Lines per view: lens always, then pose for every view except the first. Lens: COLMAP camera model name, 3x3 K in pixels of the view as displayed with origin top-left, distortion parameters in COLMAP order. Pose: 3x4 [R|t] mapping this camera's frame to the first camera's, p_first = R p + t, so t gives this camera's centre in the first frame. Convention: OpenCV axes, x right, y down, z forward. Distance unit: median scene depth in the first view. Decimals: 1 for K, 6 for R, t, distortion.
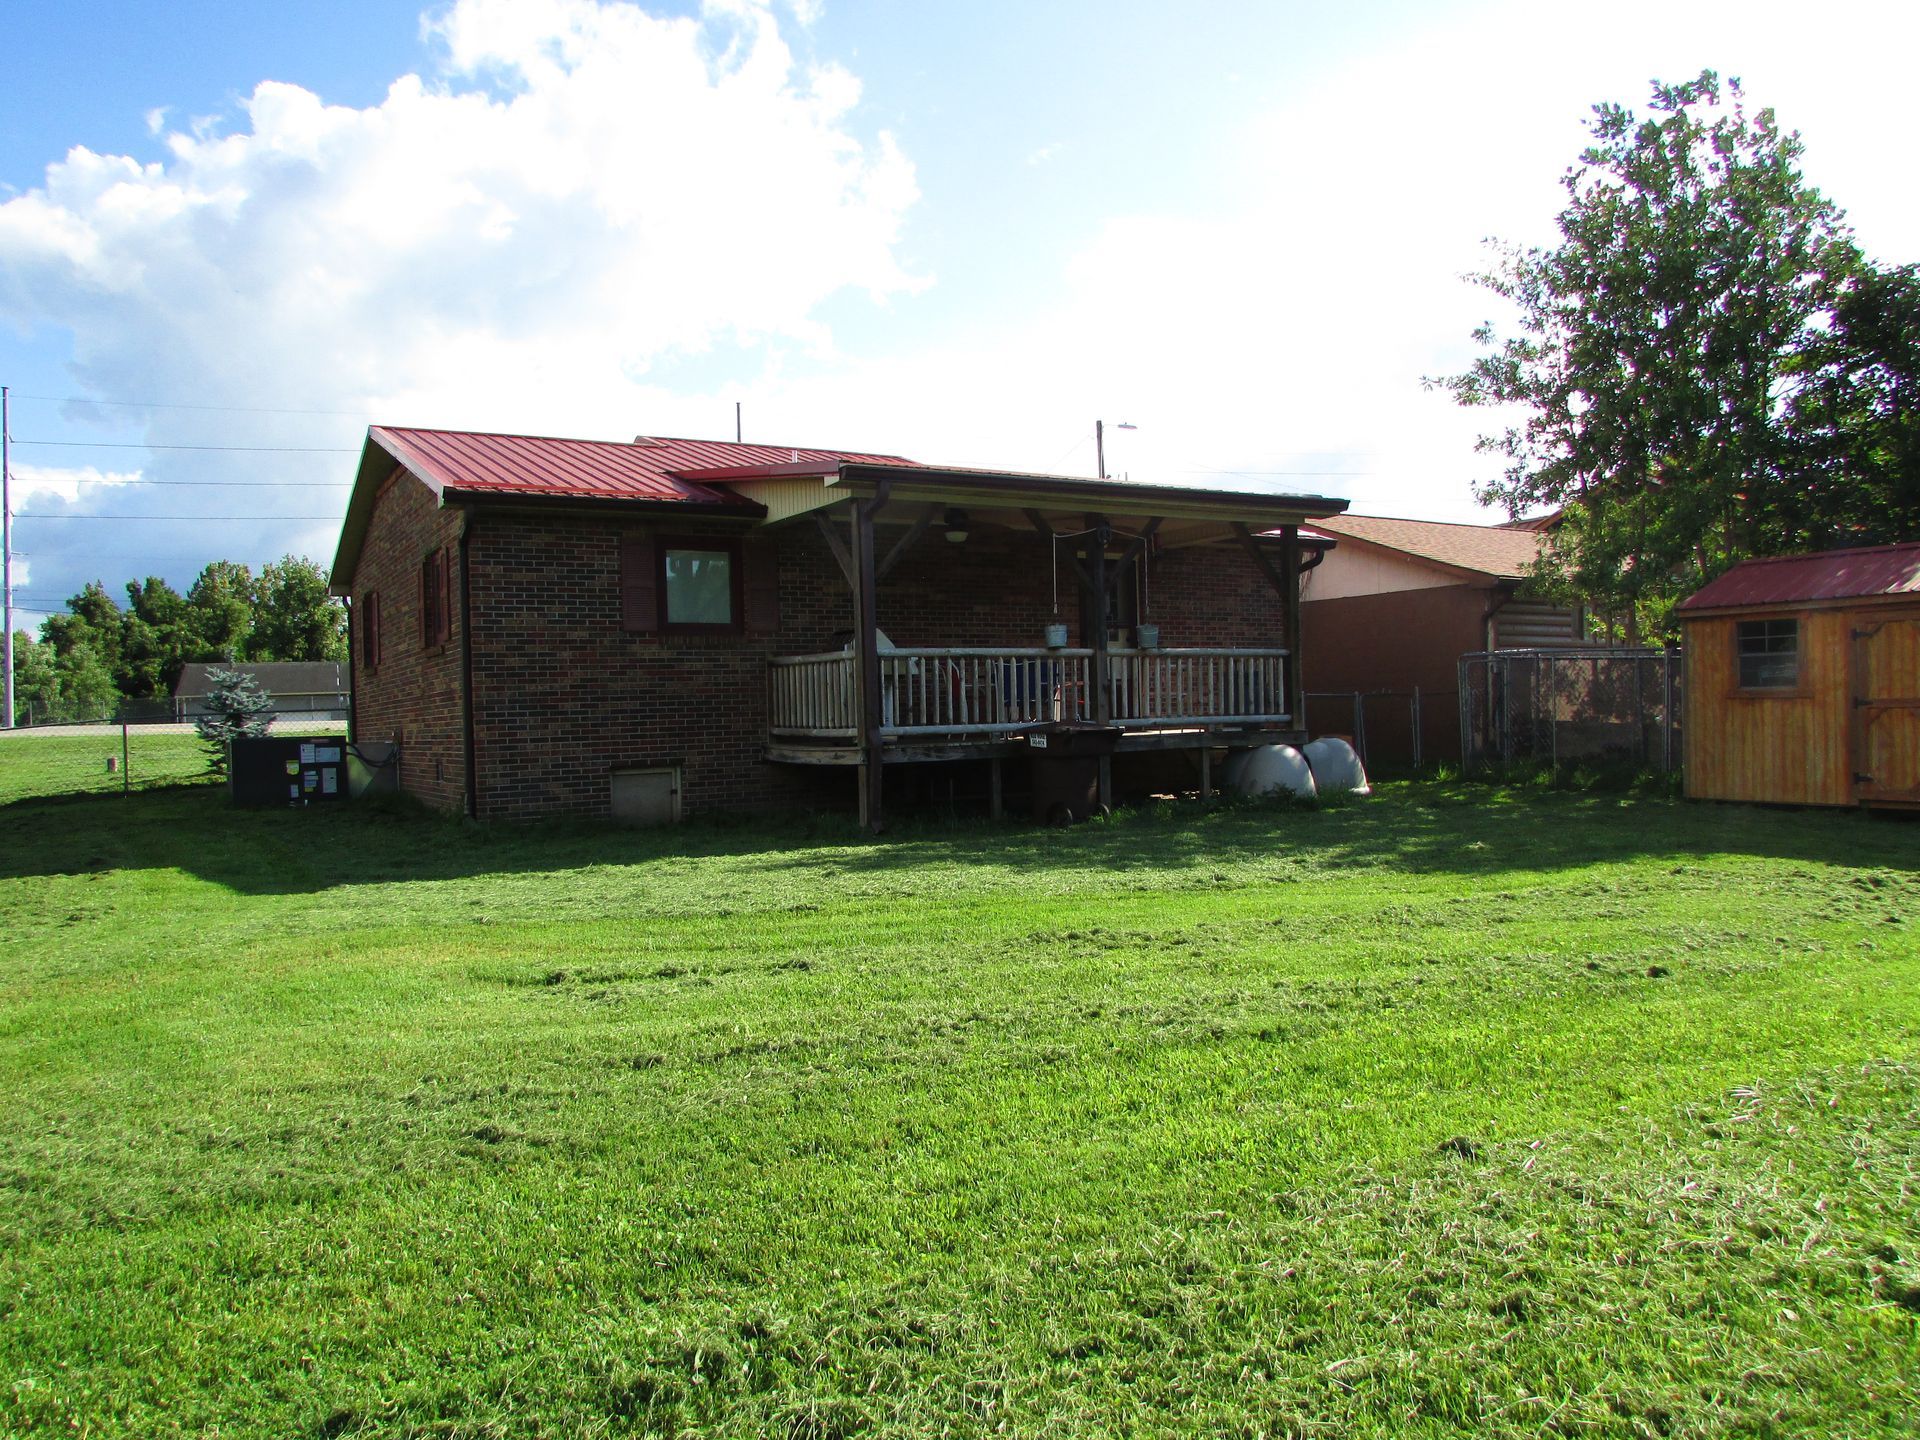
lens RADIAL K [[1381.5, 0, 948.7], [0, 1381.5, 707.0], [0, 0, 1]] dist [-0.021406, 0.003075]
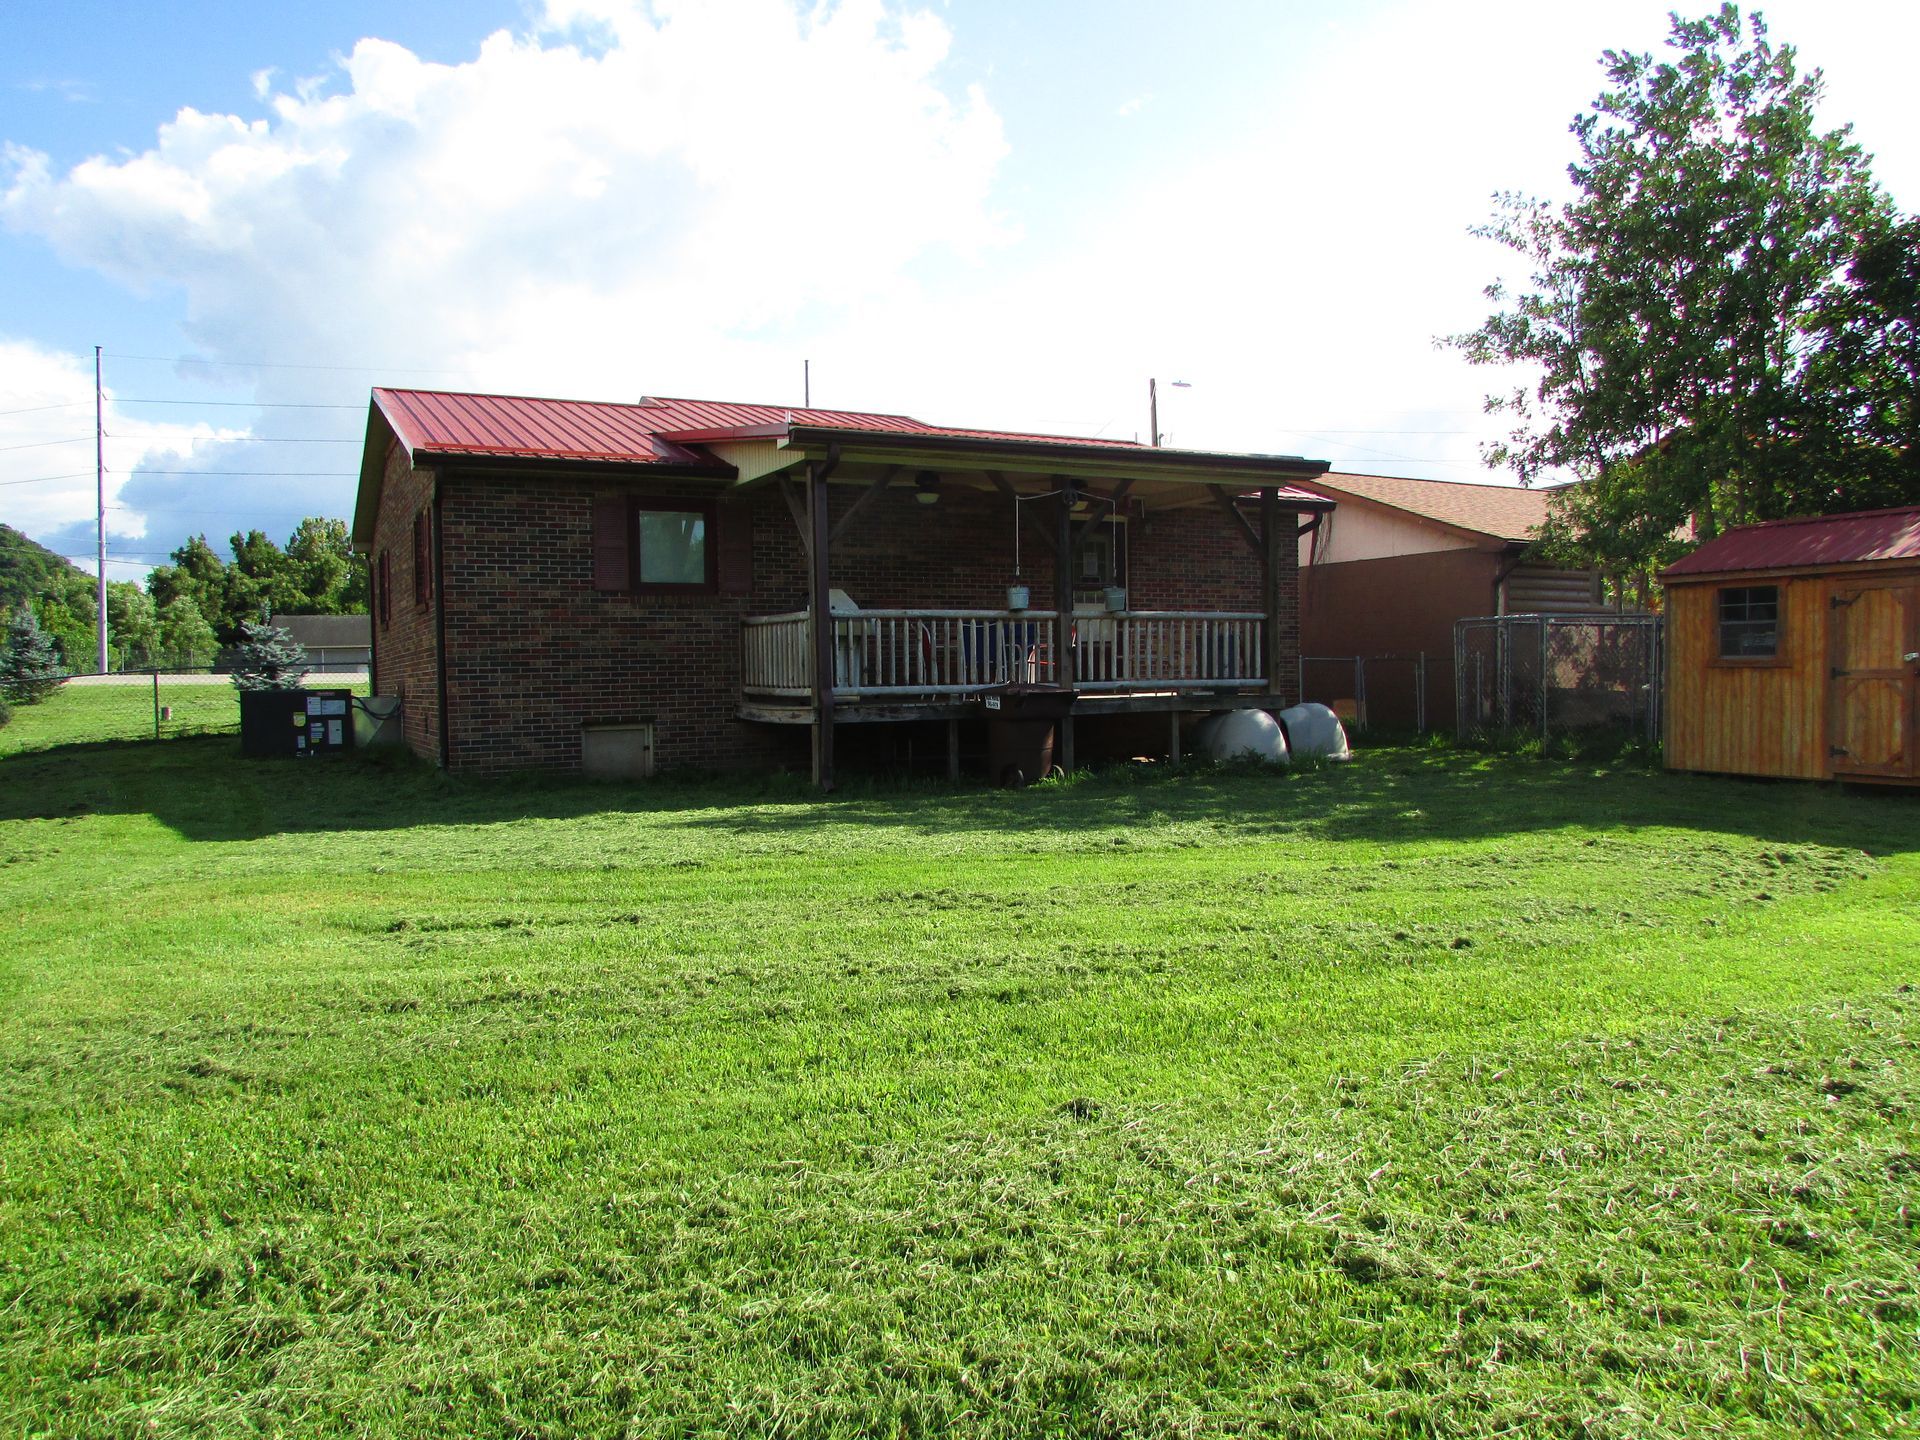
lens RADIAL K [[1381.5, 0, 952.4], [0, 1381.5, 706.0], [0, 0, 1]] dist [-0.021406, 0.003075]
pose [[0.998173, 0.011720, -0.059279, 0.088815], [-0.009956, 0.999502, 0.029959, -0.002481], [0.059601, -0.029314, 0.997792, -0.005752]]
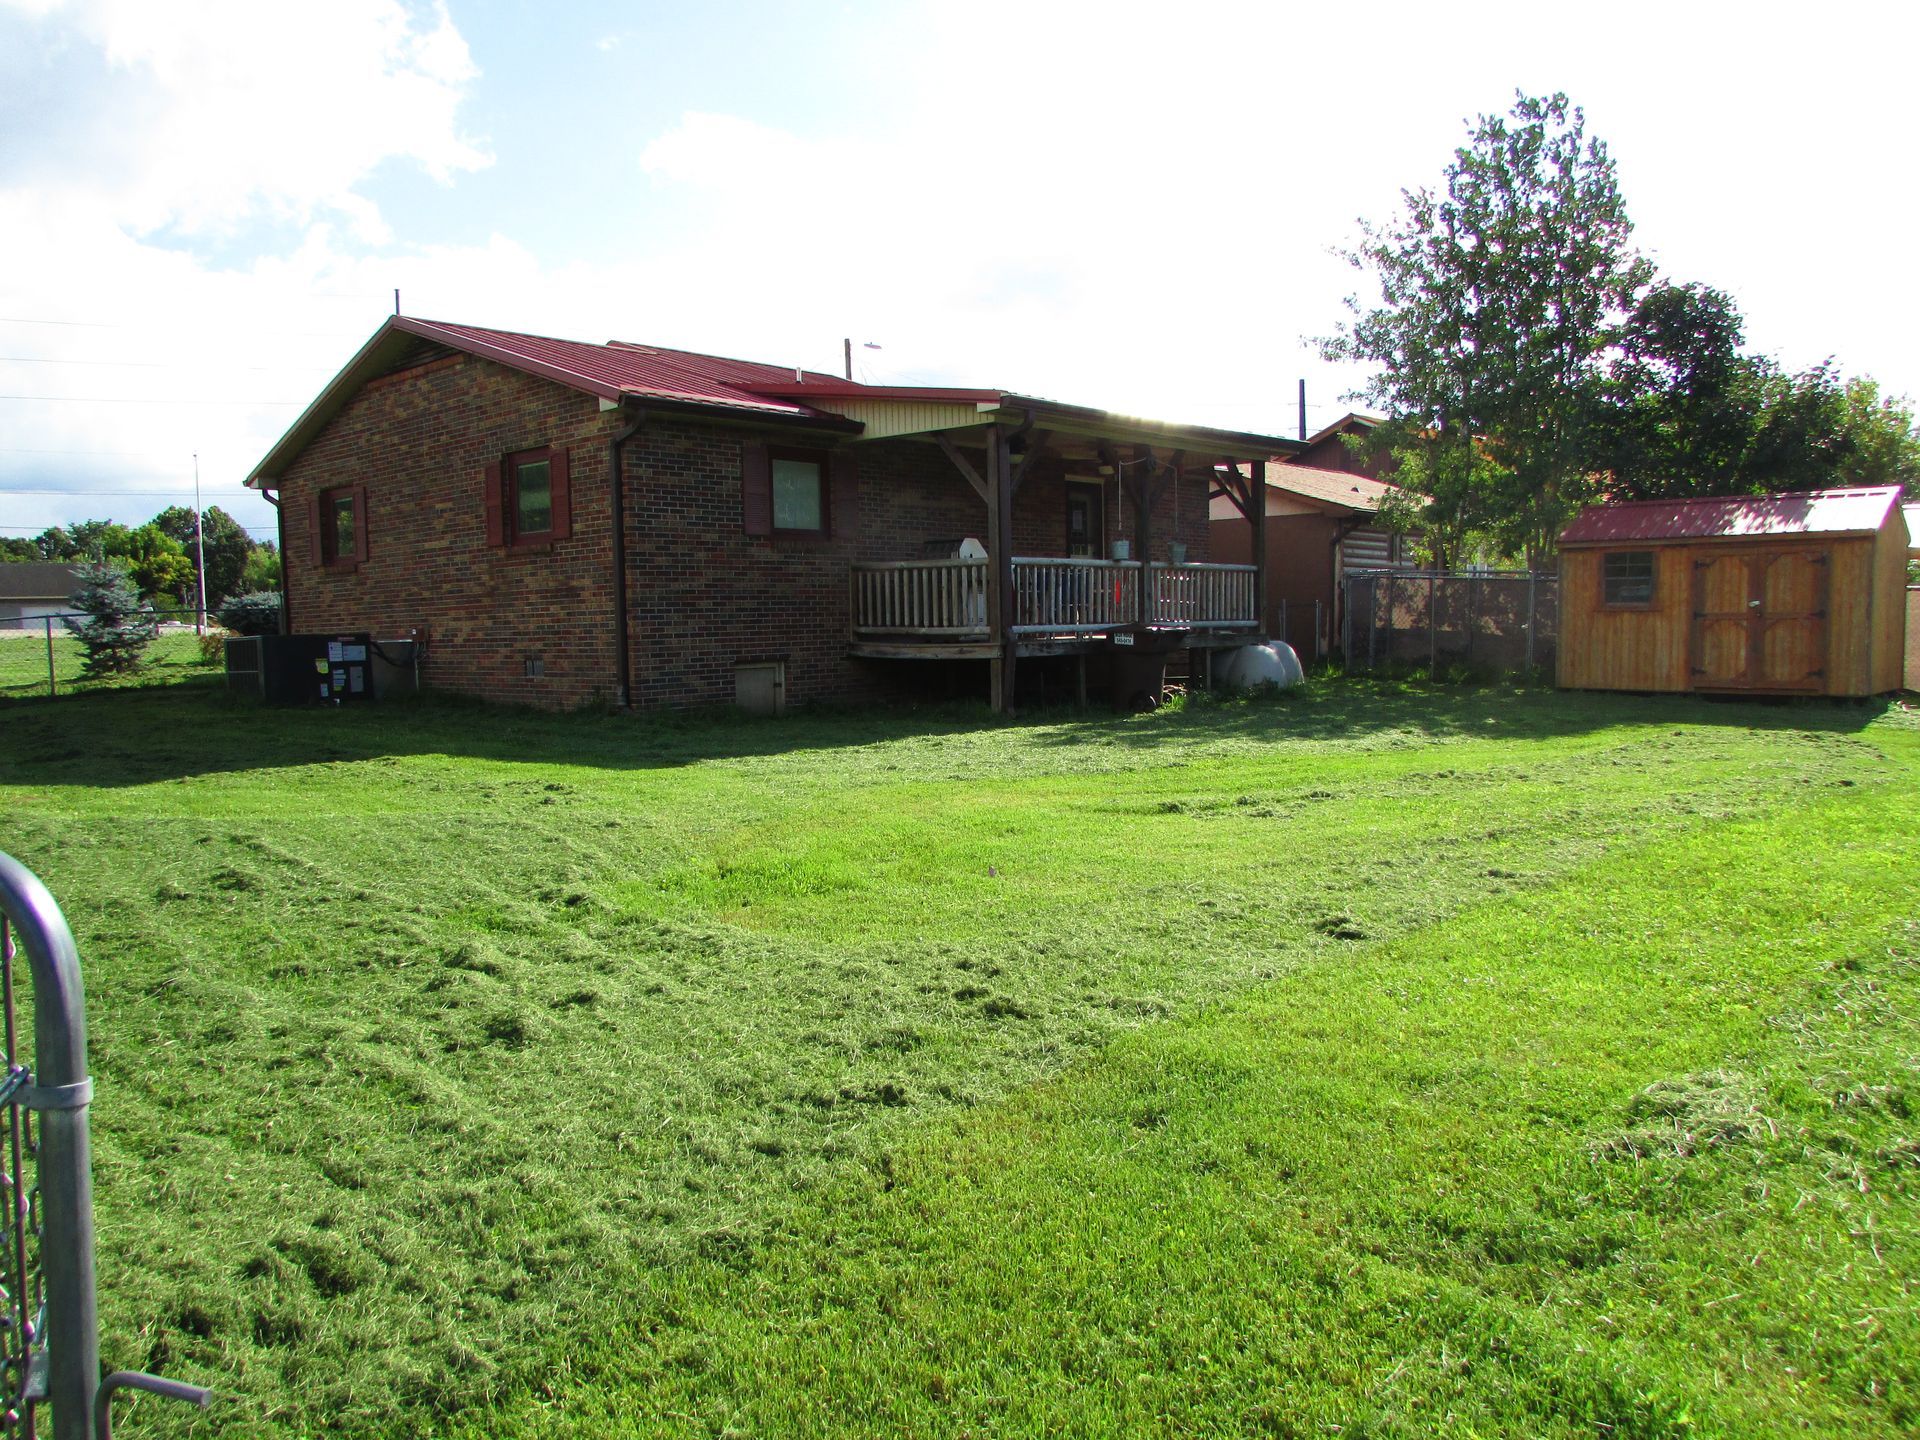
lens RADIAL K [[1381.5, 0, 945.4], [0, 1381.5, 712.7], [0, 0, 1]] dist [-0.021406, 0.003075]
pose [[0.957722, -0.009216, 0.287546, -0.391247], [-0.009757, 0.997871, 0.064479, 0.011937], [-0.287528, -0.064558, 0.955594, -0.074369]]
